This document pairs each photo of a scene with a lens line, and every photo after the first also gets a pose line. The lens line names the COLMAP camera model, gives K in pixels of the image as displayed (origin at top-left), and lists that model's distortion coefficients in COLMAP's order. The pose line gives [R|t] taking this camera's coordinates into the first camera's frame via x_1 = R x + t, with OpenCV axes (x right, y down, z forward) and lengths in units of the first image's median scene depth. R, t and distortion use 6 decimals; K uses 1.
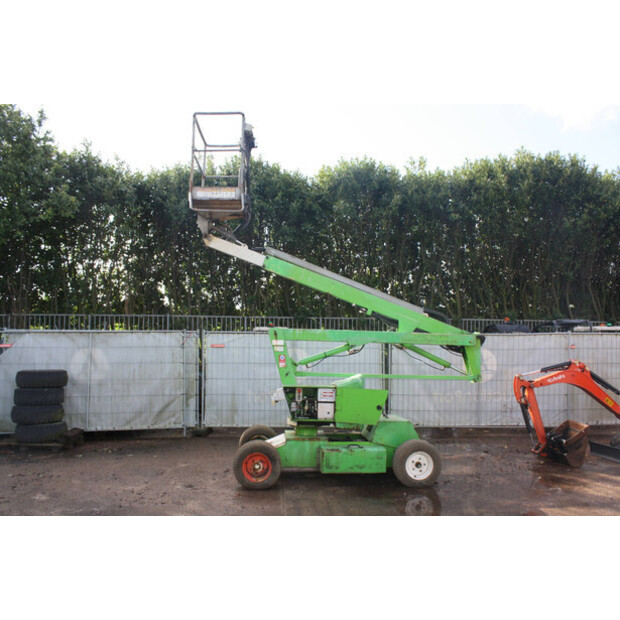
lens RADIAL K [[515.6, 0, 307.5], [0, 515.6, 310.6], [0, 0, 1]] dist [-0.166894, 0.145371]
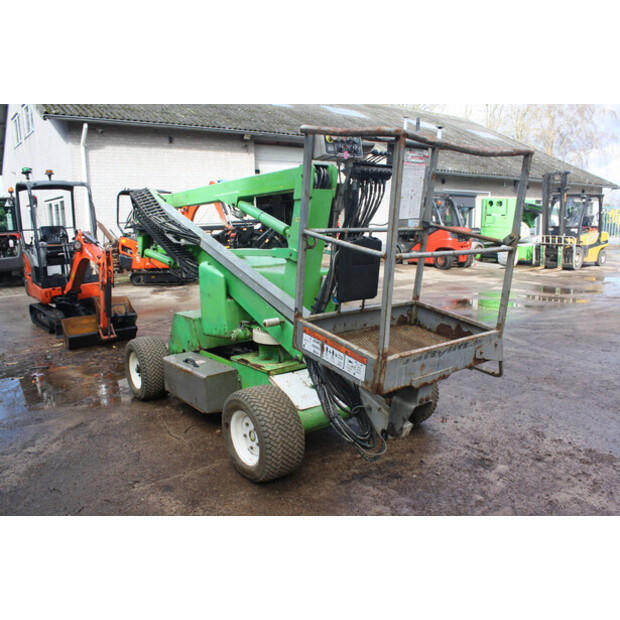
lens RADIAL K [[518.3, 0, 310.0], [0, 518.3, 310.0], [0, 0, 1]] dist [-0.176464, 0.168887]
pose [[-0.548119, -0.141038, 0.824423, -0.346336], [-0.045314, 0.989240, 0.139107, 0.074414], [-0.835172, 0.038890, -0.548612, 0.900372]]
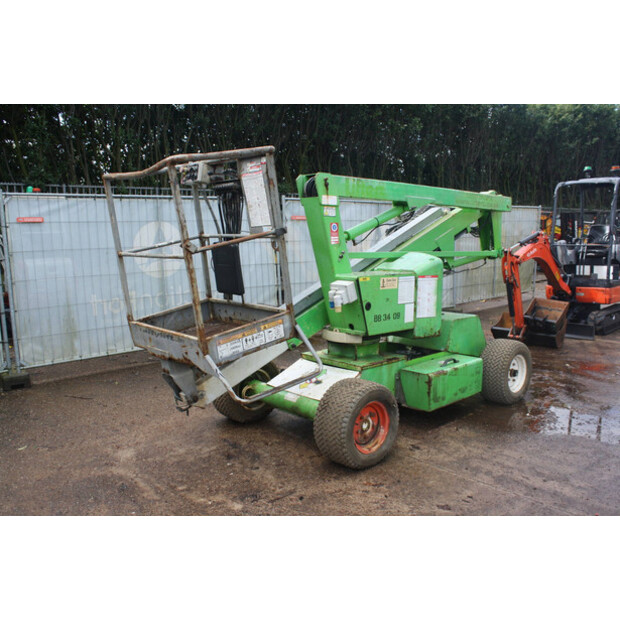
lens RADIAL K [[561.3, 0, 310.2], [0, 561.3, 306.2], [0, 0, 1]] dist [-0.157155, 0.160896]
pose [[0.789222, -0.098308, 0.606188, -0.307030], [-0.025979, 0.980875, 0.192896, 0.040177], [-0.613558, -0.167986, 0.771574, 0.364657]]
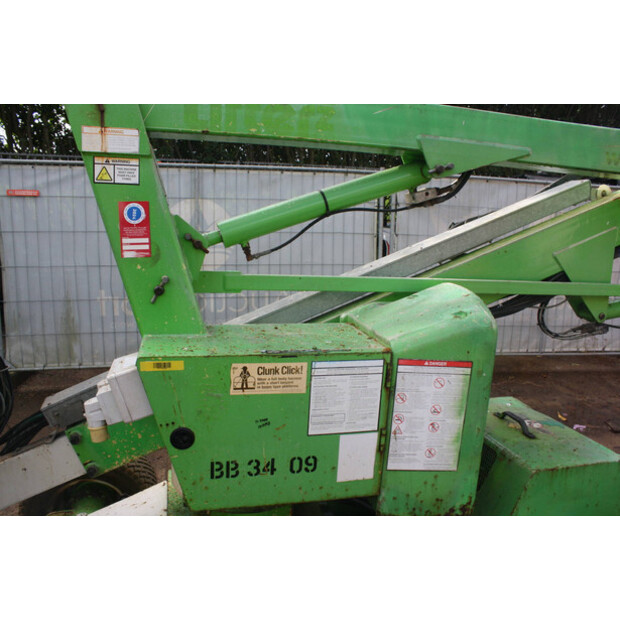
lens RADIAL K [[518.3, 0, 310.0], [0, 518.3, 310.0], [0, 0, 1]] dist [-0.176464, 0.168887]
pose [[0.983359, -0.016476, 0.180925, -0.011318], [-0.030407, 0.966905, 0.253318, 0.051133], [-0.179111, -0.254604, 0.950314, 0.533635]]
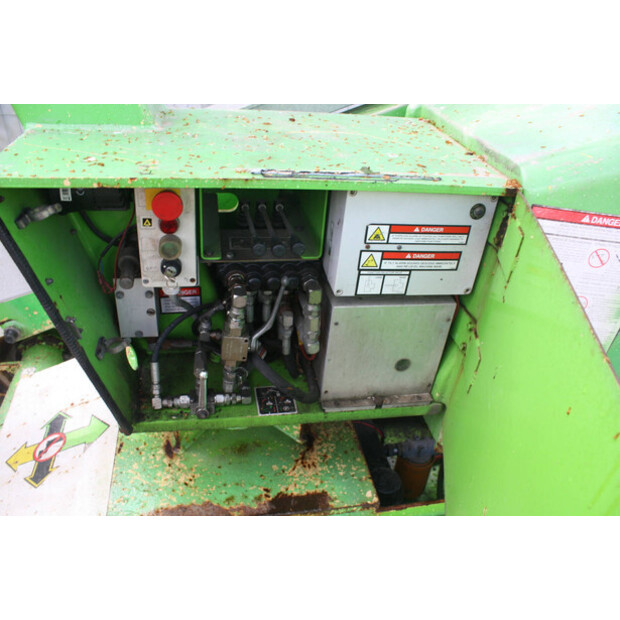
lens RADIAL K [[518.3, 0, 310.0], [0, 518.3, 310.0], [0, 0, 1]] dist [-0.176464, 0.168887]
pose [[0.992855, -0.006936, 0.119123, 0.000291], [-0.067507, 0.790540, 0.608678, 0.071929], [-0.098394, -0.612371, 0.784424, 0.604001]]
